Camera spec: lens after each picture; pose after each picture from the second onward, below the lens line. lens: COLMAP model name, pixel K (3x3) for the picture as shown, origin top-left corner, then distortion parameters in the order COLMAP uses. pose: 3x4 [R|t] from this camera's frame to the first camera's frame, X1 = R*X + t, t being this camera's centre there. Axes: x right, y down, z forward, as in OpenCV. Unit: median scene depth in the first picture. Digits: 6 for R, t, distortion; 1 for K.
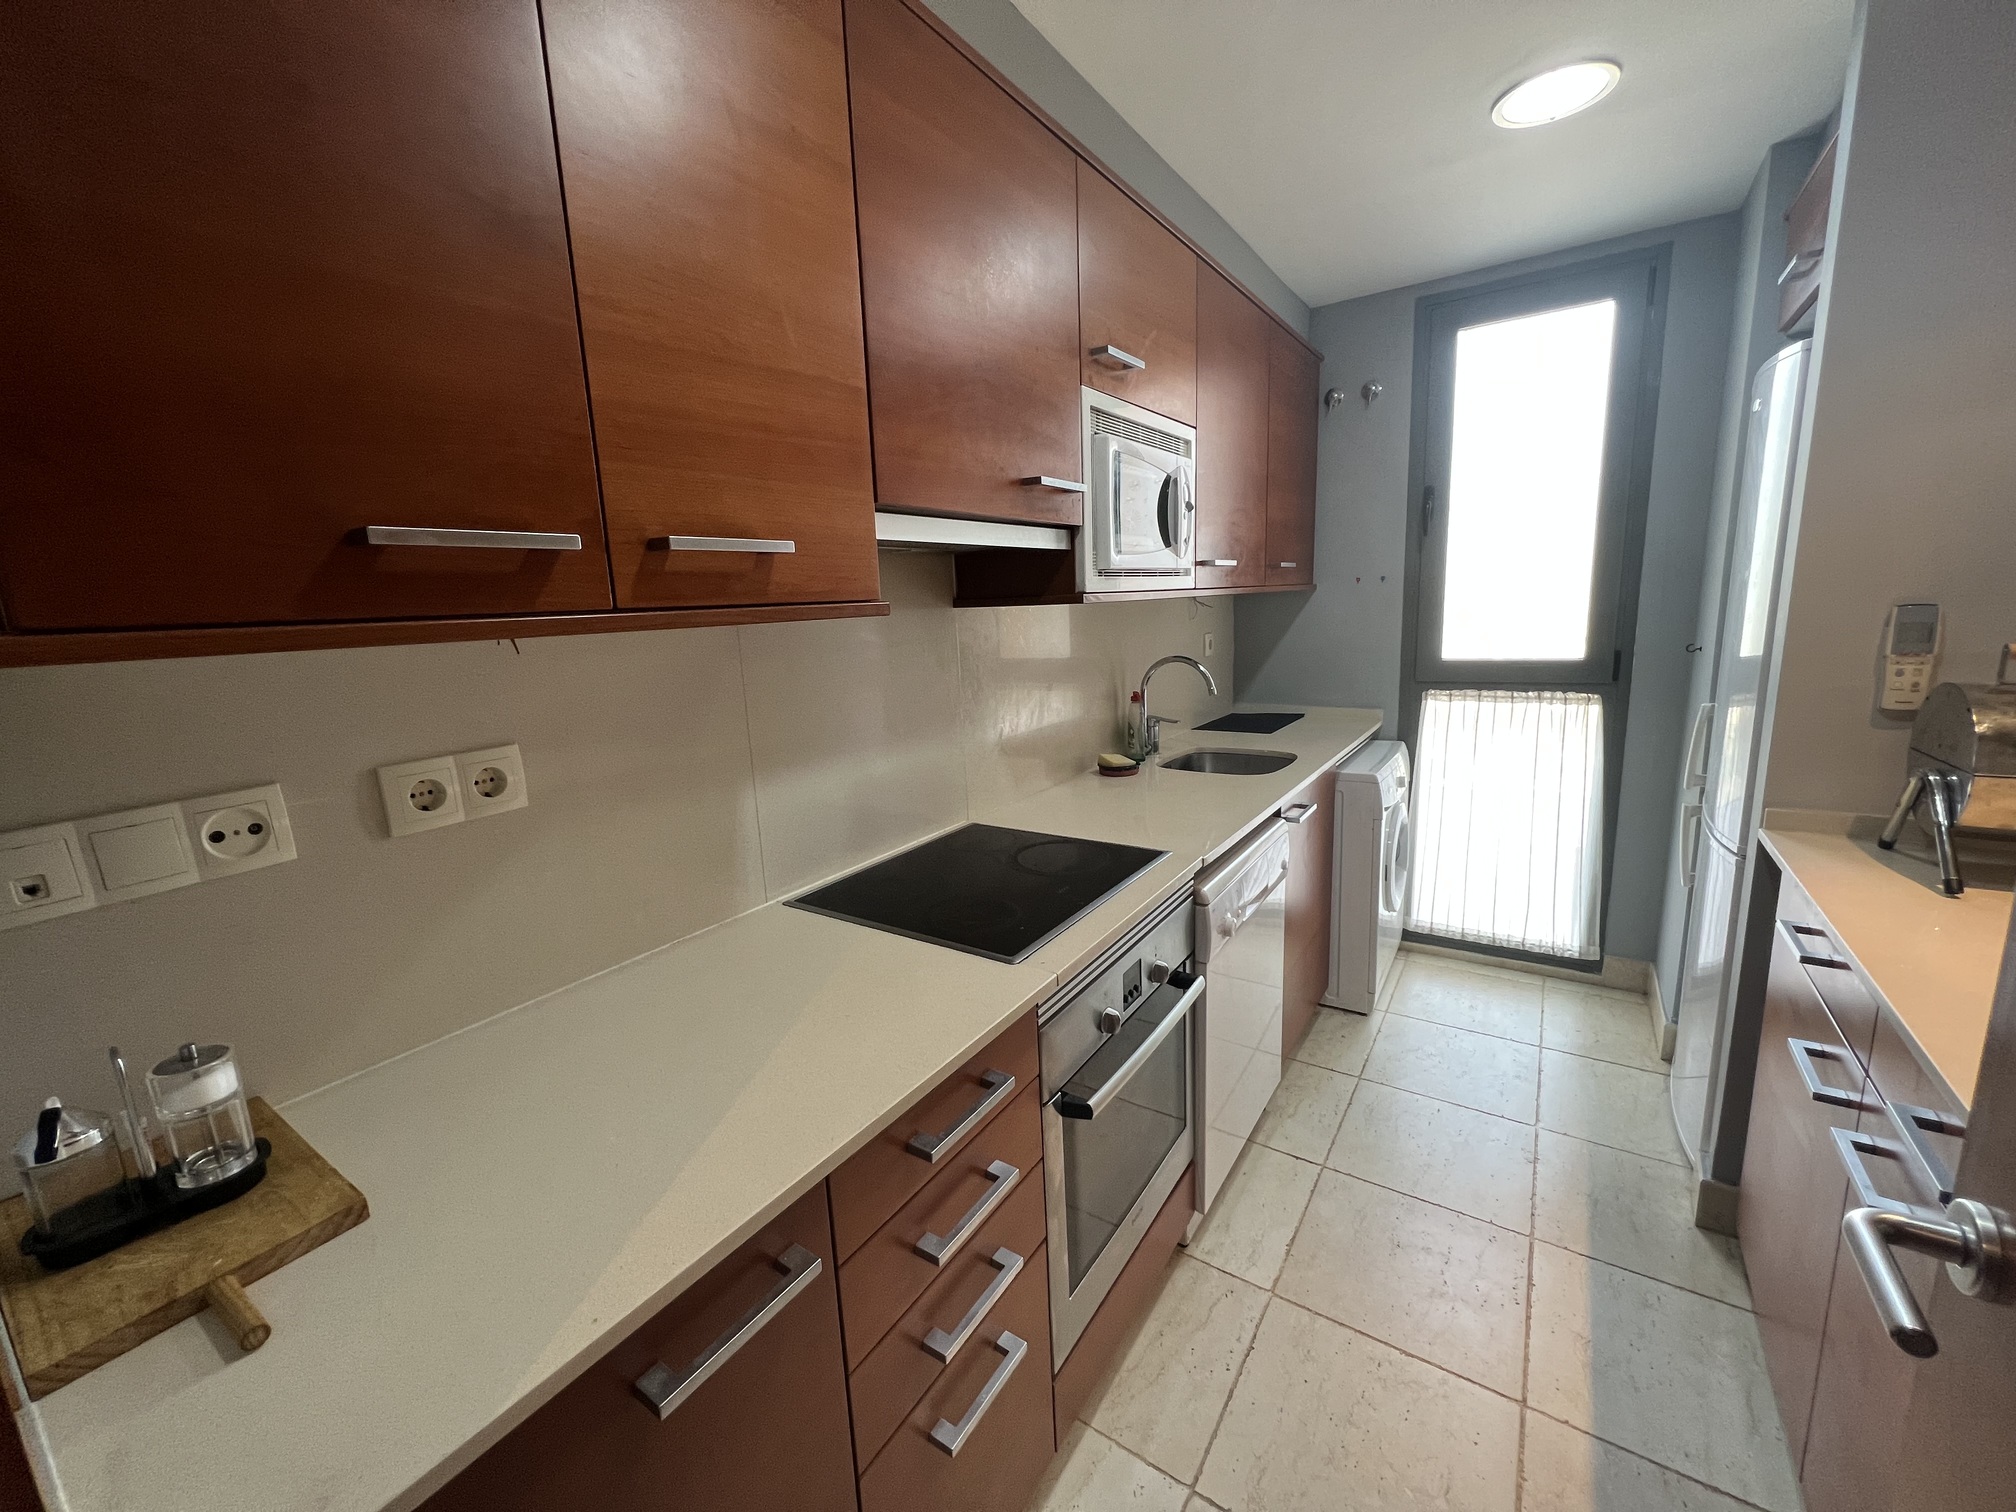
lens RADIAL K [[804.7, 0, 998.1], [0, 804.7, 754.0], [0, 0, 1]] dist [0.000796, -0.000029]
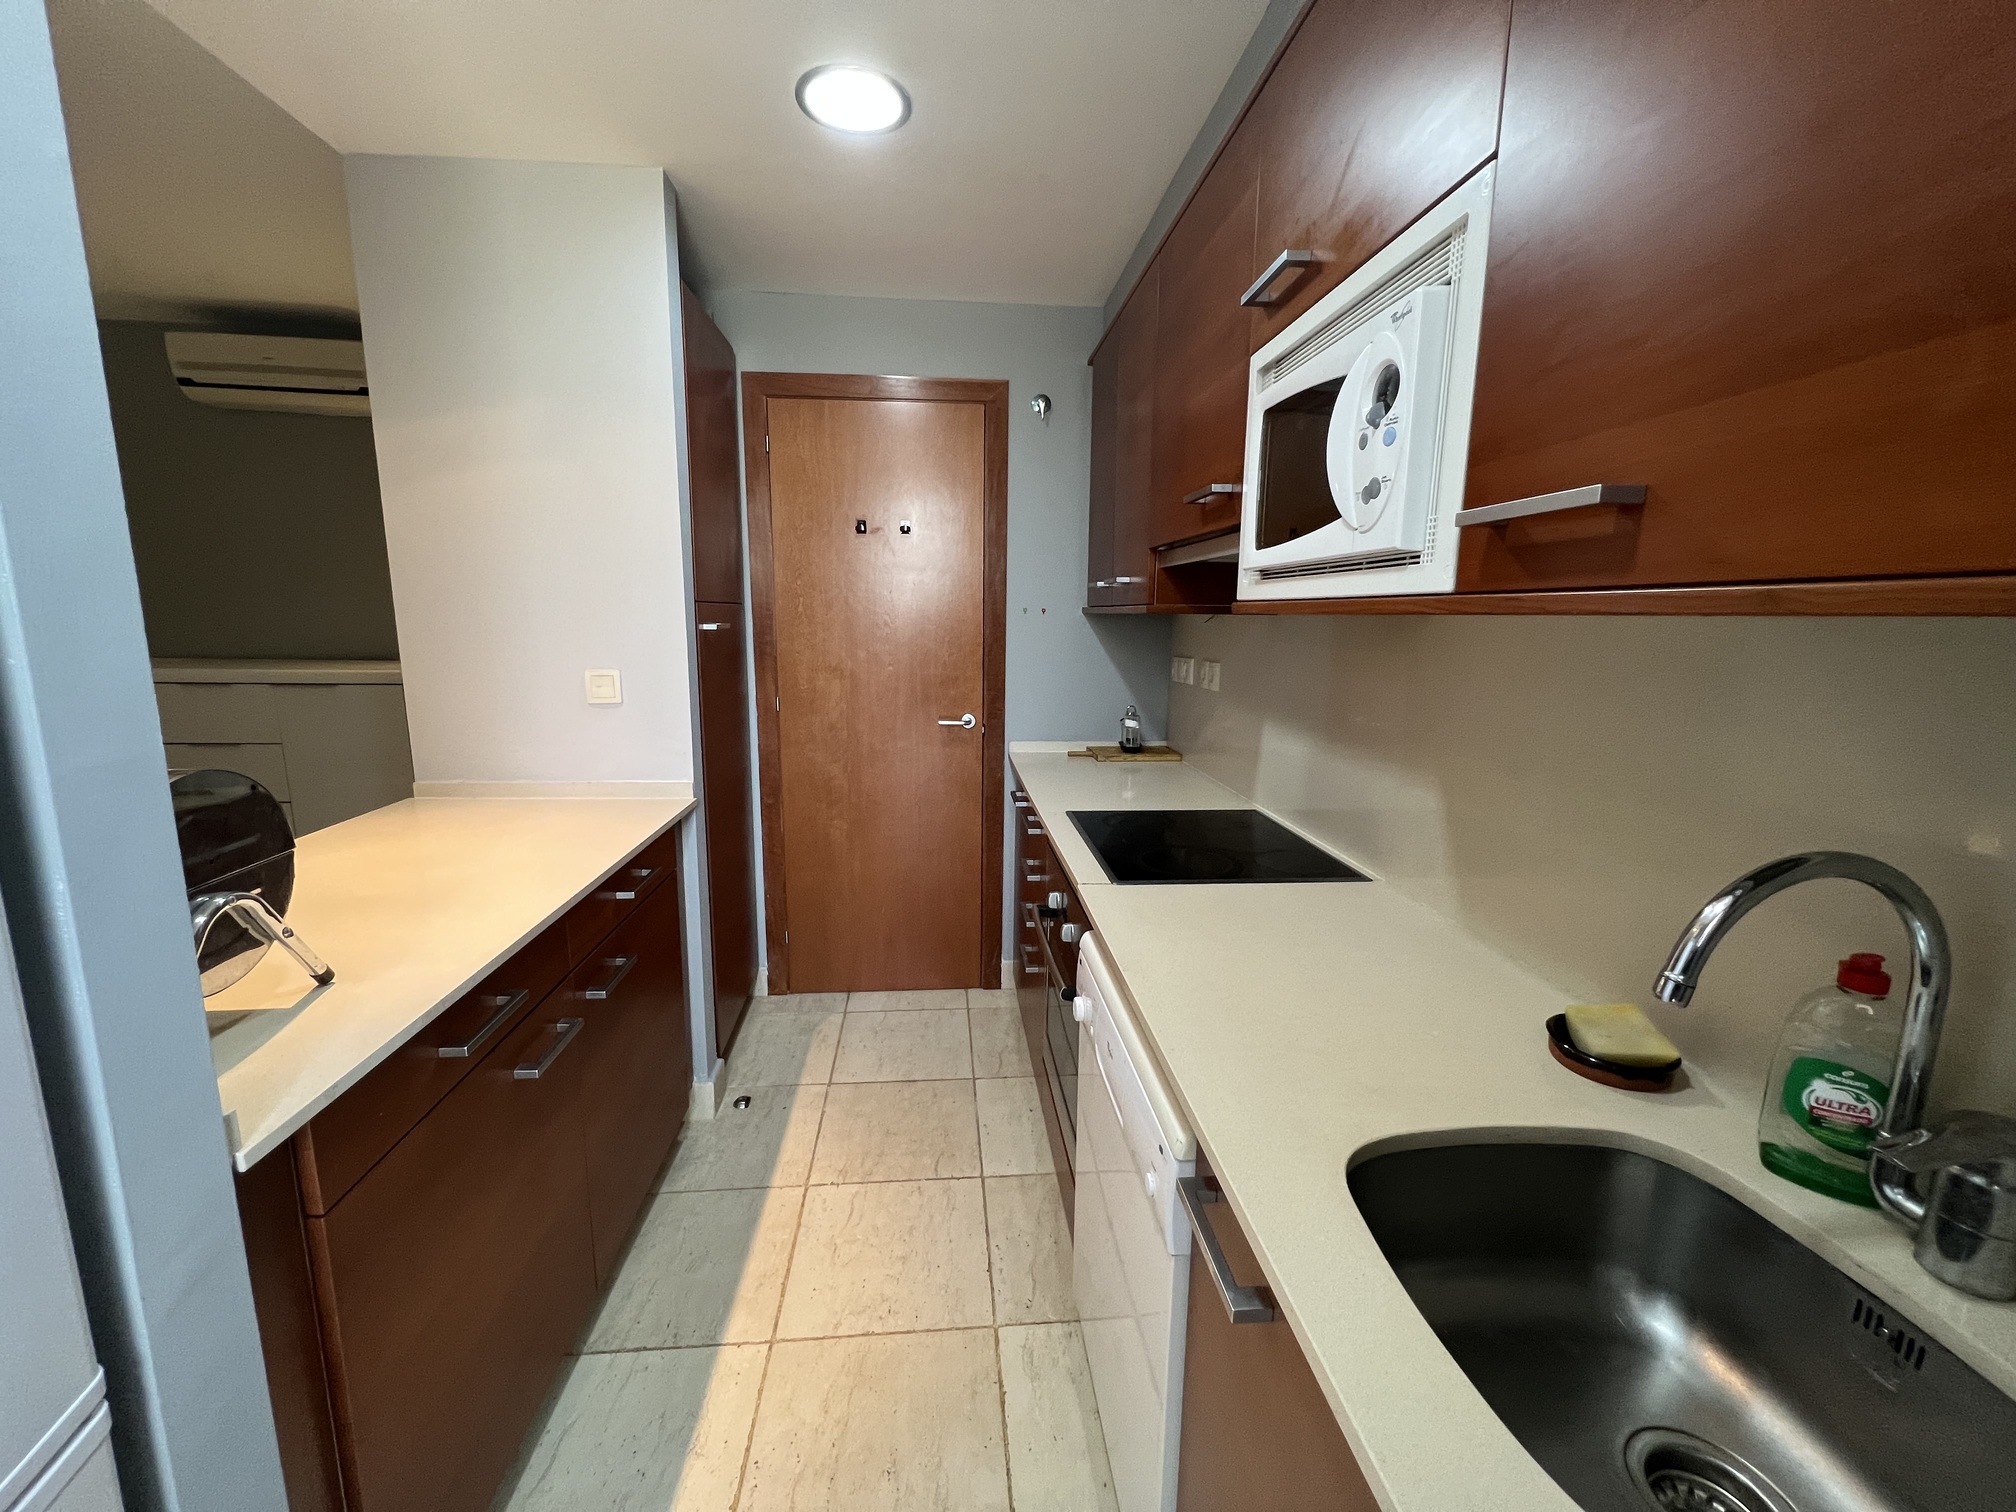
lens RADIAL K [[804.7, 0, 1006.6], [0, 804.7, 759.1], [0, 0, 1]] dist [0.000796, -0.000029]
pose [[-0.770888, 0.140169, -0.621357, 0.940997], [-0.098443, 0.937550, 0.333631, -0.332946], [0.629317, 0.318360, -0.708948, 1.664496]]
